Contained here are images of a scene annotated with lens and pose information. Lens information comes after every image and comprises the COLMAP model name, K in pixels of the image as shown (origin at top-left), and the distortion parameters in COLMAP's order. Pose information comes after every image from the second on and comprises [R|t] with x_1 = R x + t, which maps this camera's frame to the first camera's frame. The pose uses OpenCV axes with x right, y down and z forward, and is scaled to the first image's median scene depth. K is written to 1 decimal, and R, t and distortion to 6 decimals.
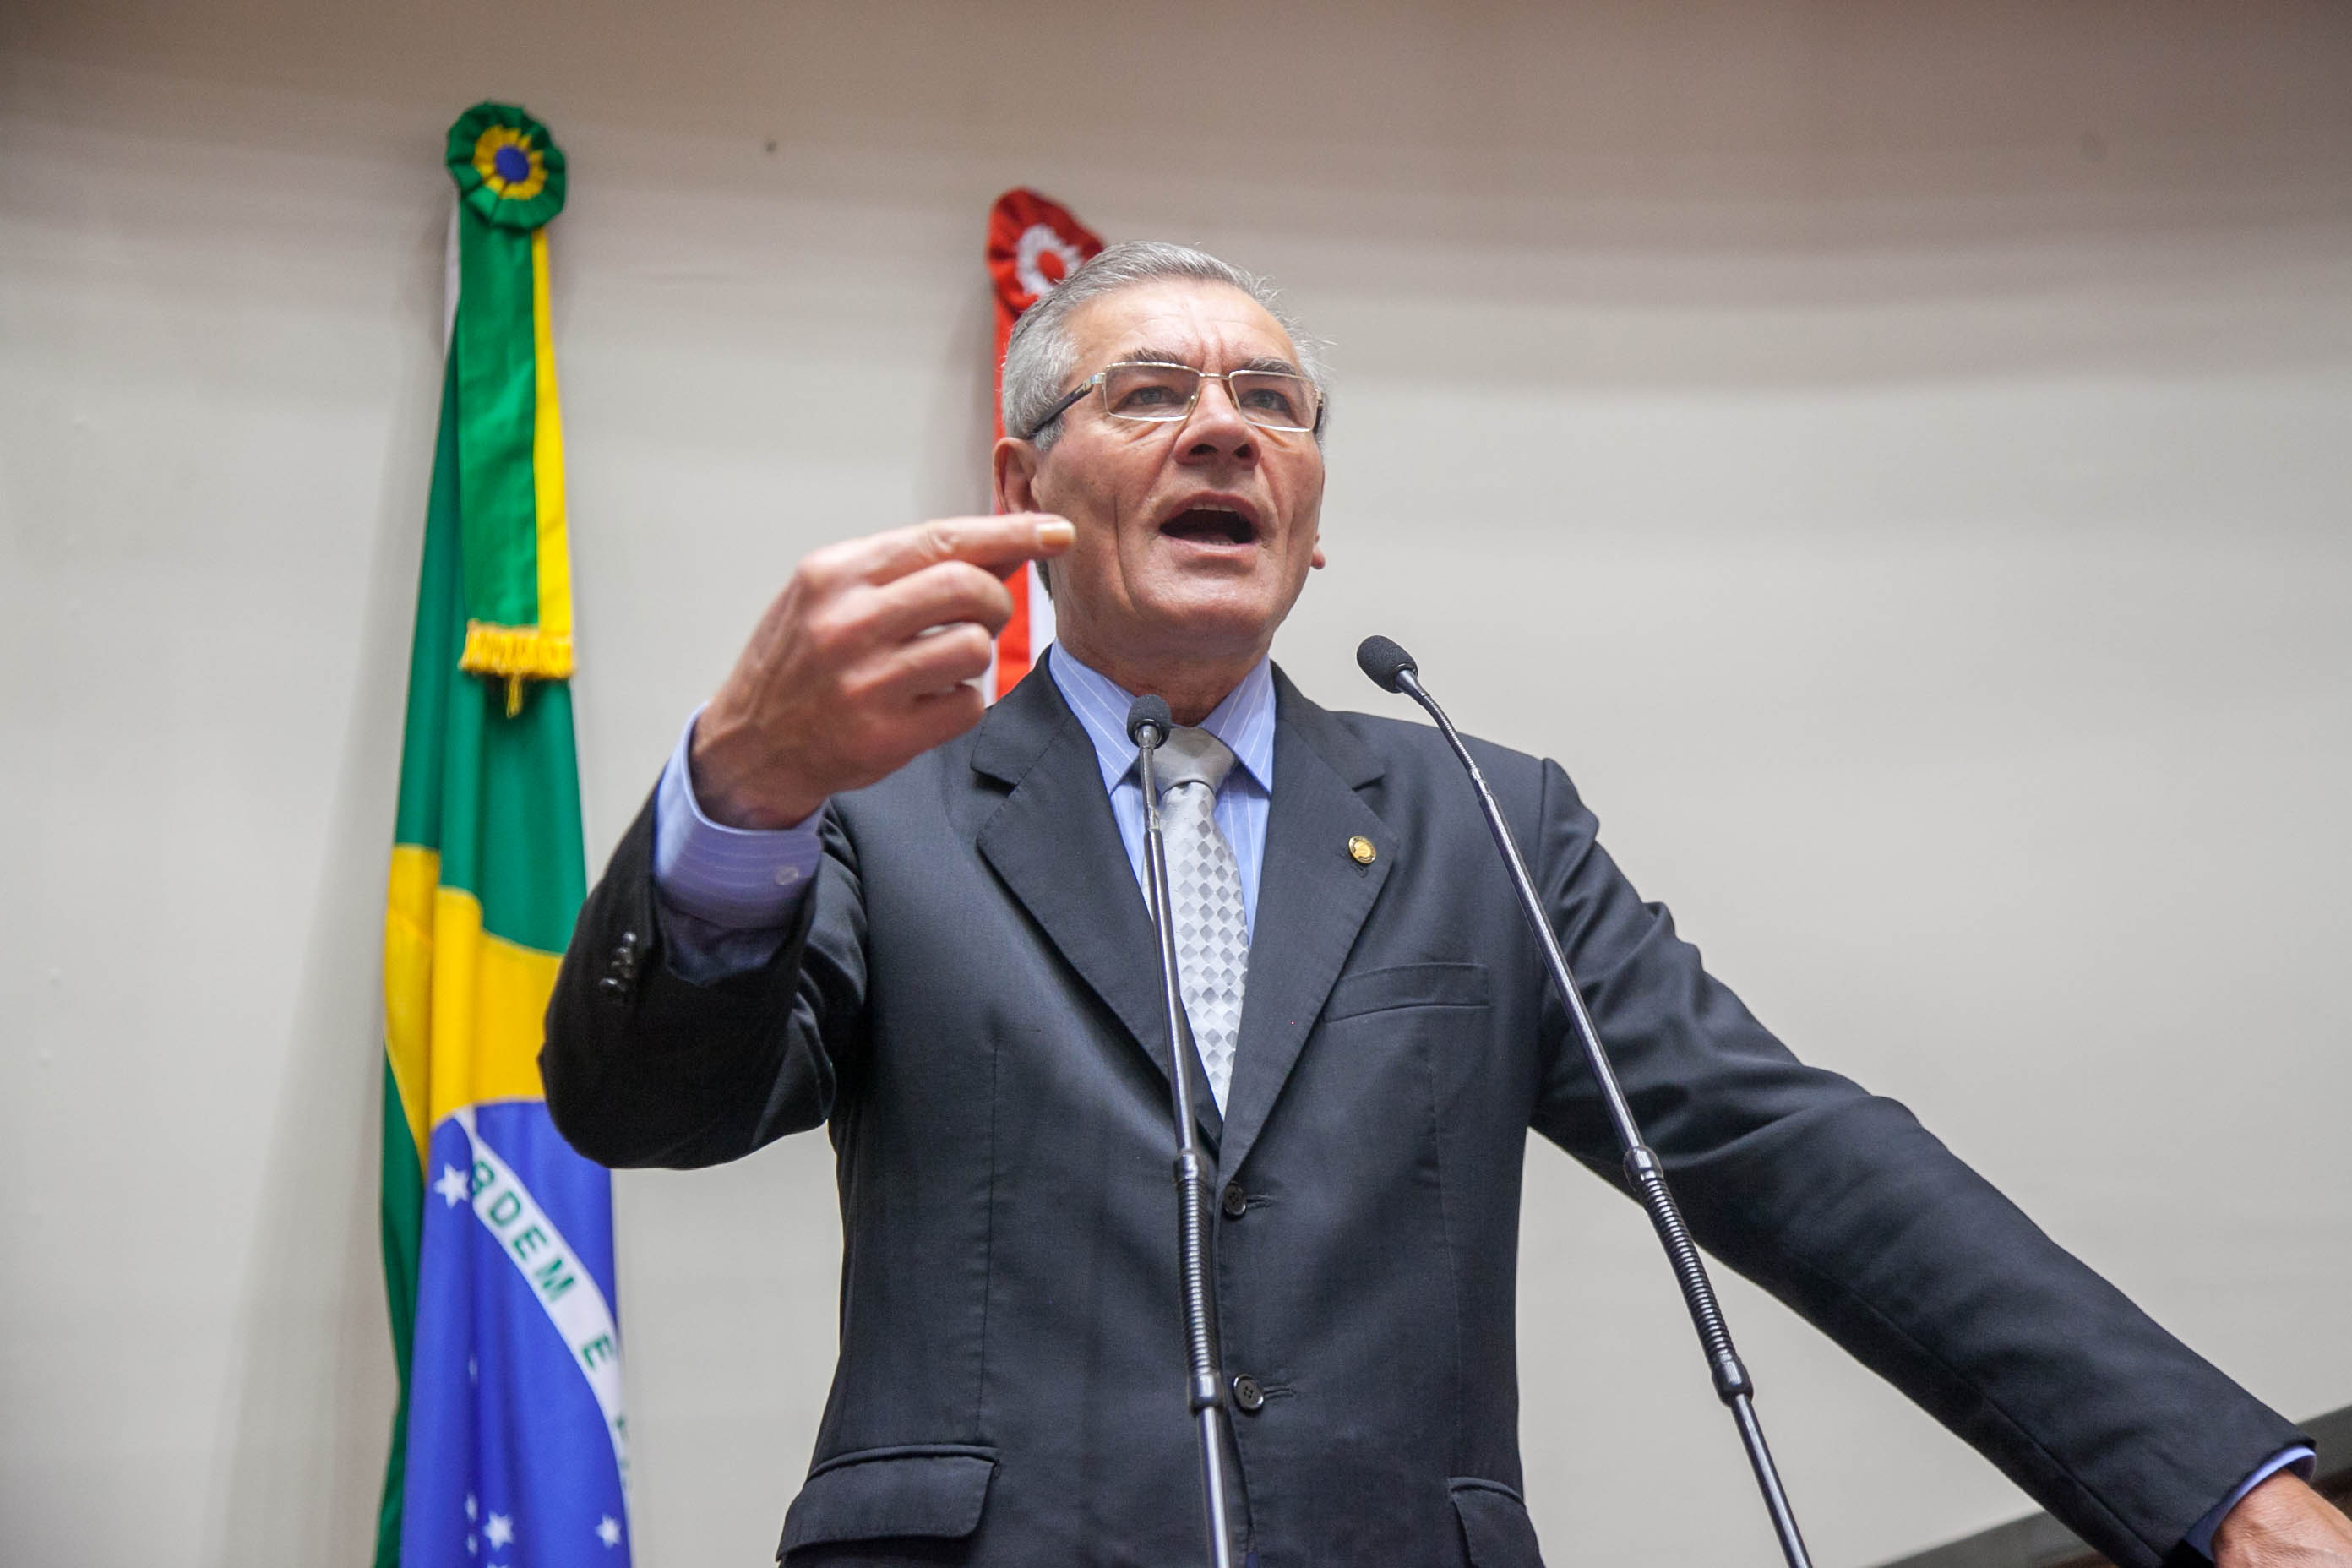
lens RADIAL K [[4345.5, 0, 1151.8], [0, 4345.5, 805.2], [0, 0, 1]] dist [0.205271, 0.000000]
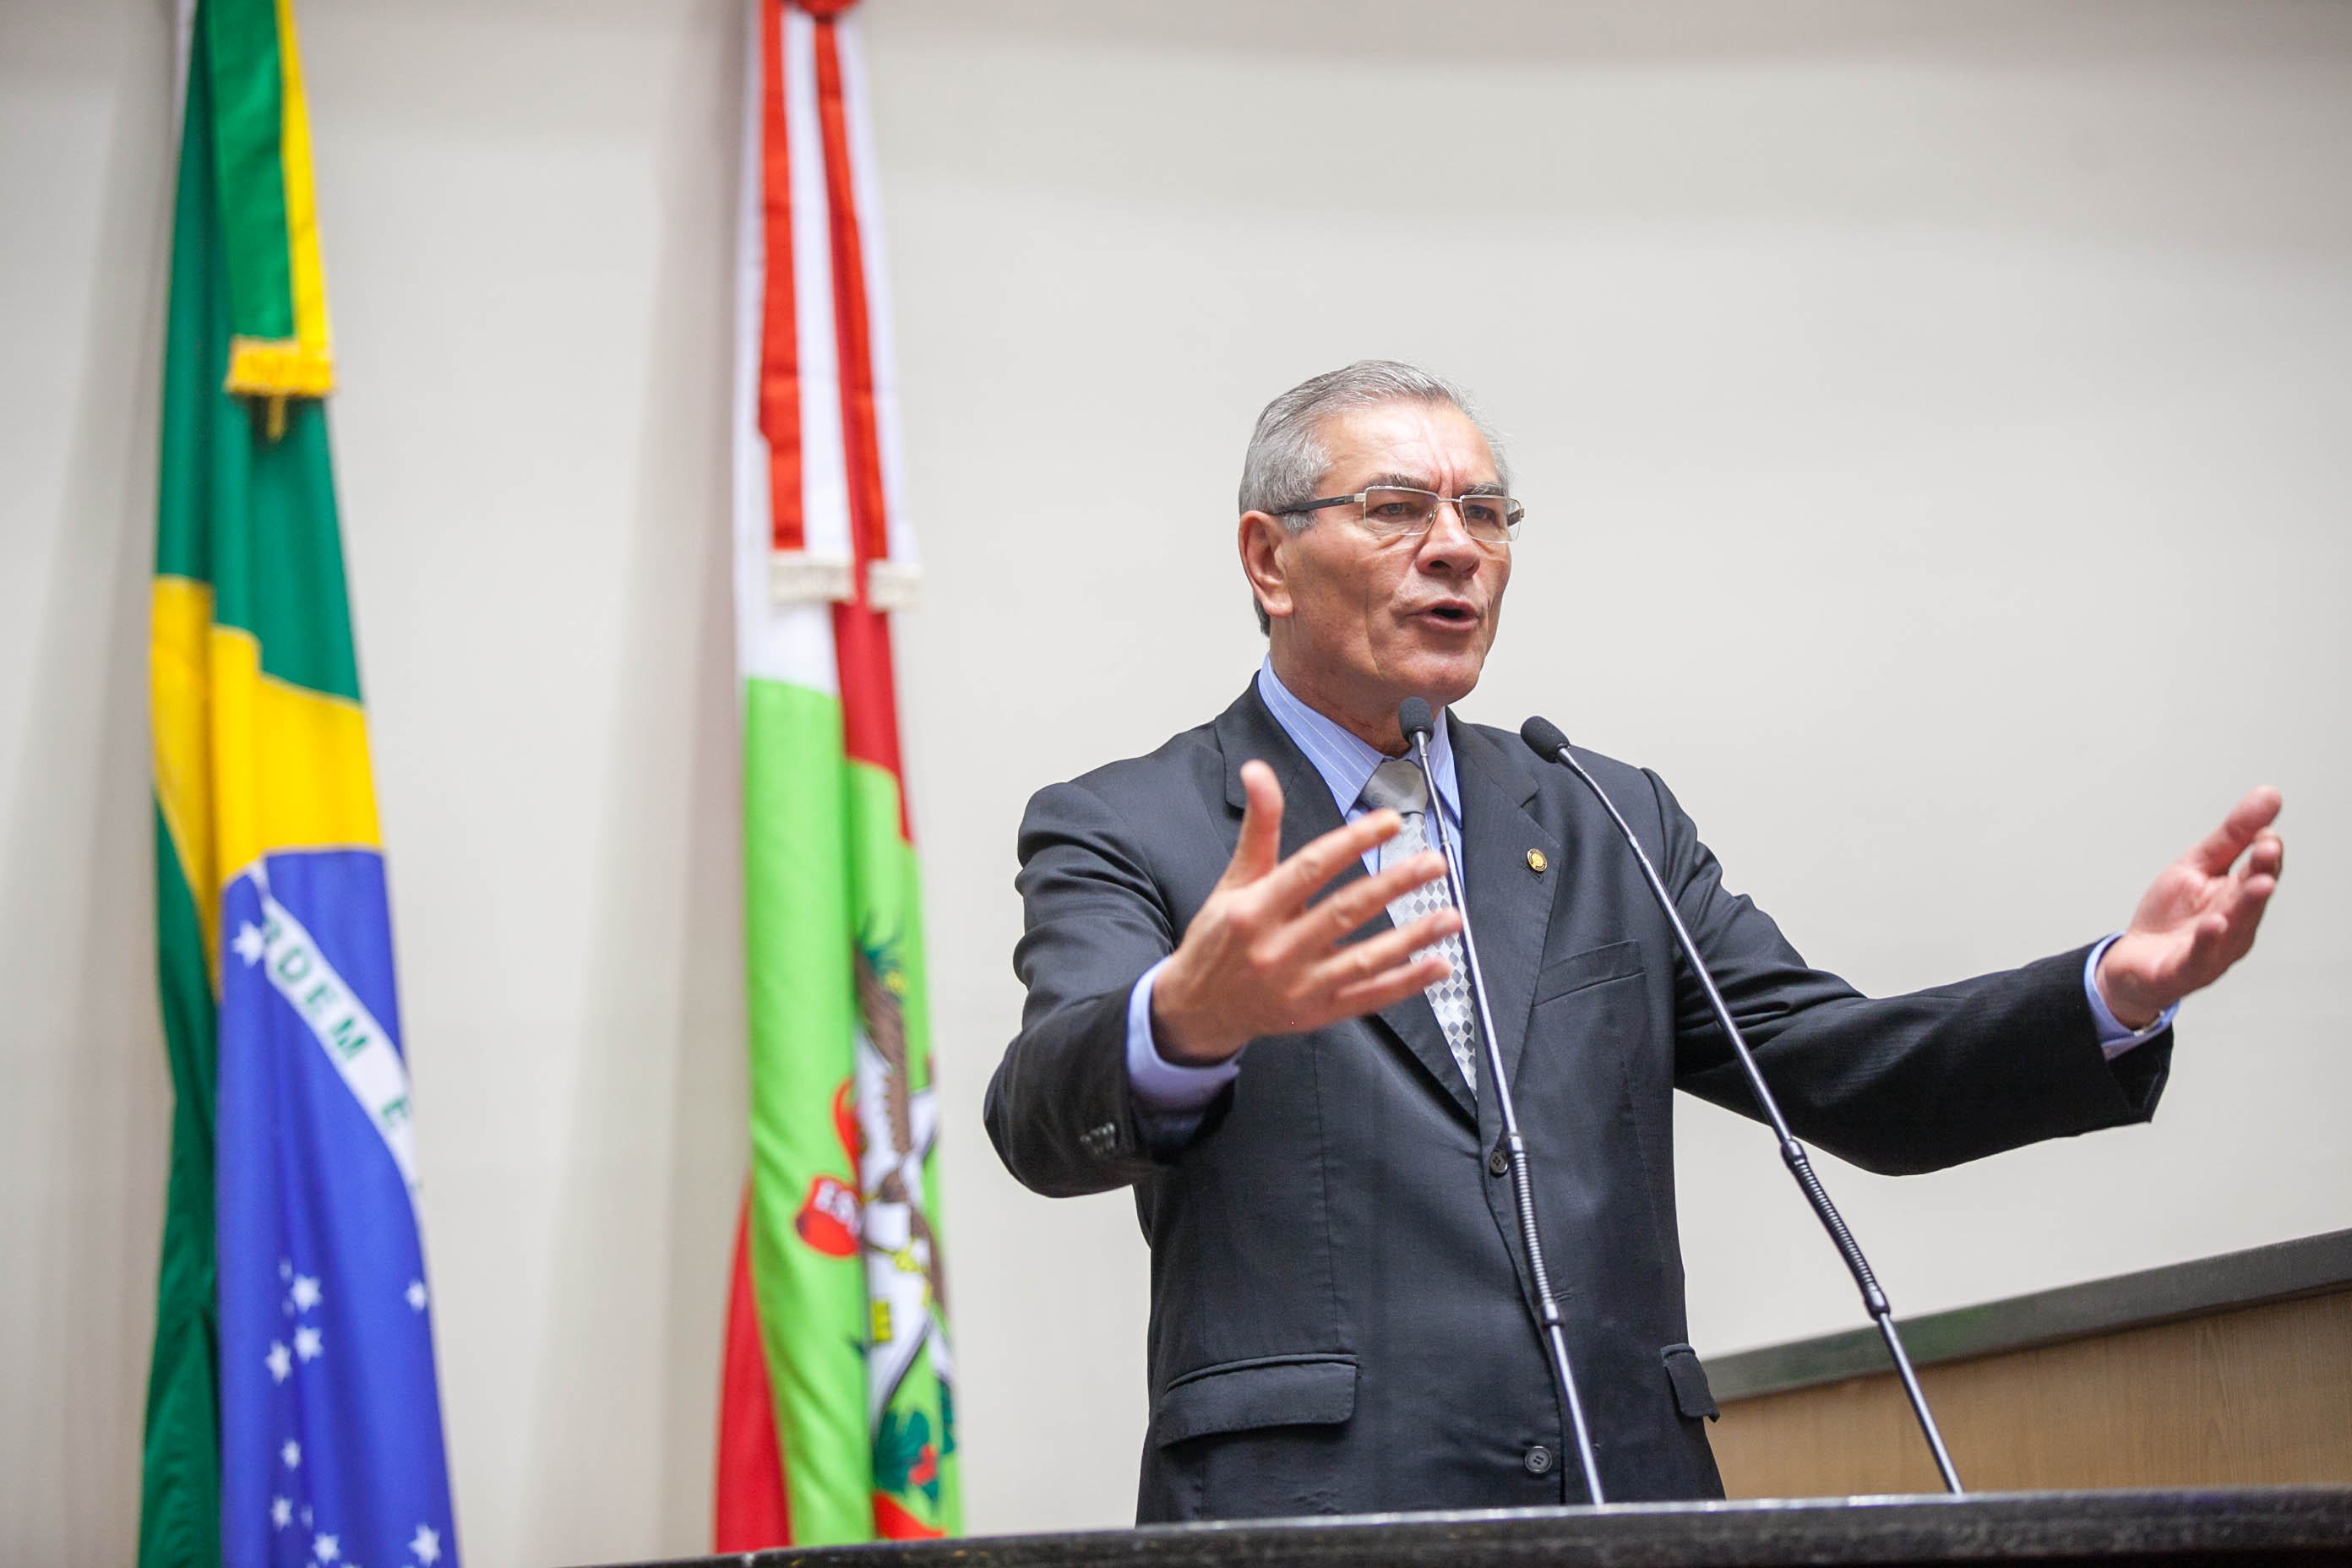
lens RADIAL K [[6871.1, 0, 1189.1], [0, 6871.1, 762.7], [0, 0, 1]] dist [-0.348814, 0.000000]
pose [[0.984646, 0.007937, 0.174383, -0.393748], [-0.028938, 0.992566, 0.118221, -0.247393], [-0.172148, -0.121452, 0.977555, -0.915030]]
